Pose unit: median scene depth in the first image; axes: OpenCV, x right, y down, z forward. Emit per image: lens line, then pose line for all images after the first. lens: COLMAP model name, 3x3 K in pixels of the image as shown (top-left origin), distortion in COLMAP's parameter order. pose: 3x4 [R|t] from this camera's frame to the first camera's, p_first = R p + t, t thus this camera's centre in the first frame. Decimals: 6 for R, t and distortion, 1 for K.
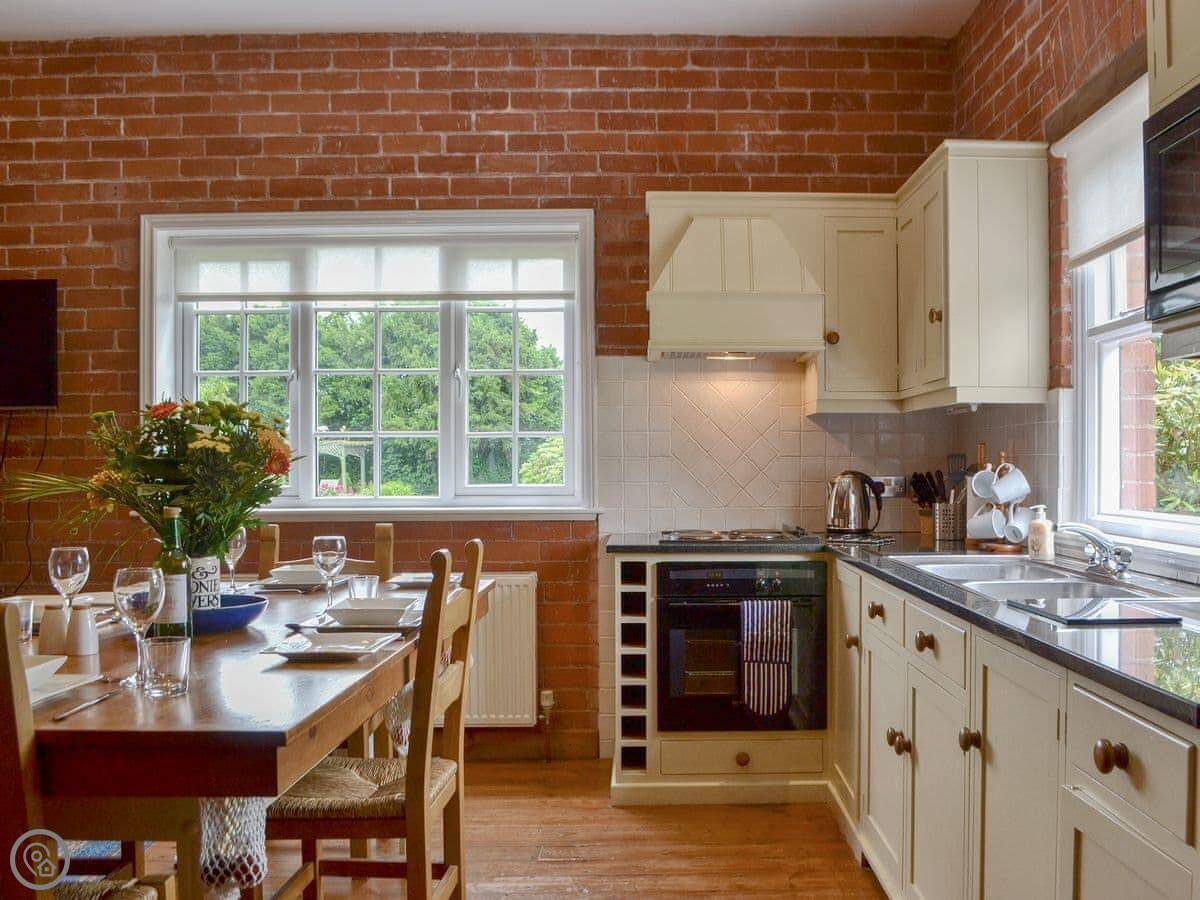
lens RADIAL K [[1104.1, 0, 652.6], [0, 1104.1, 456.0], [0, 0, 1]] dist [-0.084977, 0.006814]
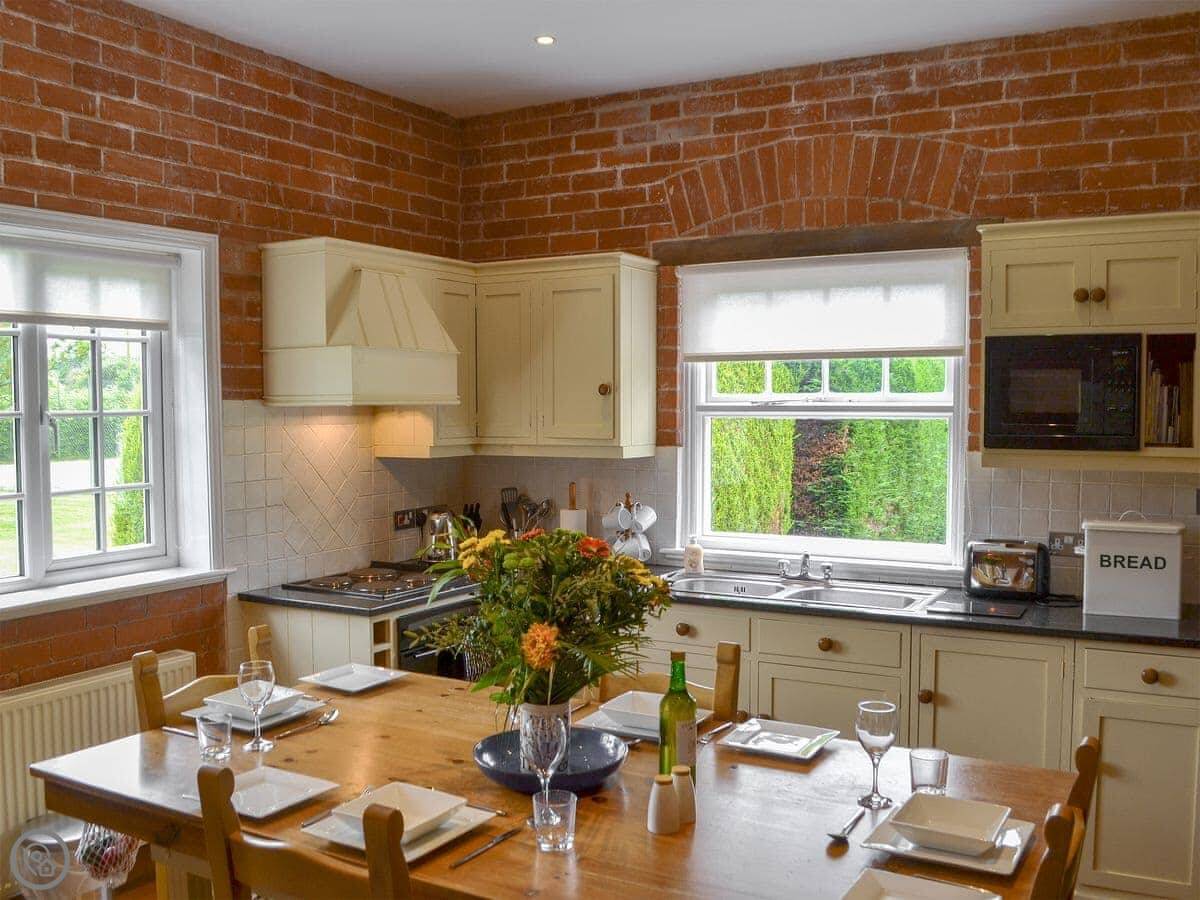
lens RADIAL K [[1148.7, 0, 600.0], [0, 1148.7, 450.0], [0, 0, 1]] dist [-0.091279, 0.015479]
pose [[0.504596, -0.035134, 0.862641, -0.701470], [-0.000664, 0.999156, 0.041082, -0.089161], [-0.863355, -0.021303, 0.504146, 0.267226]]
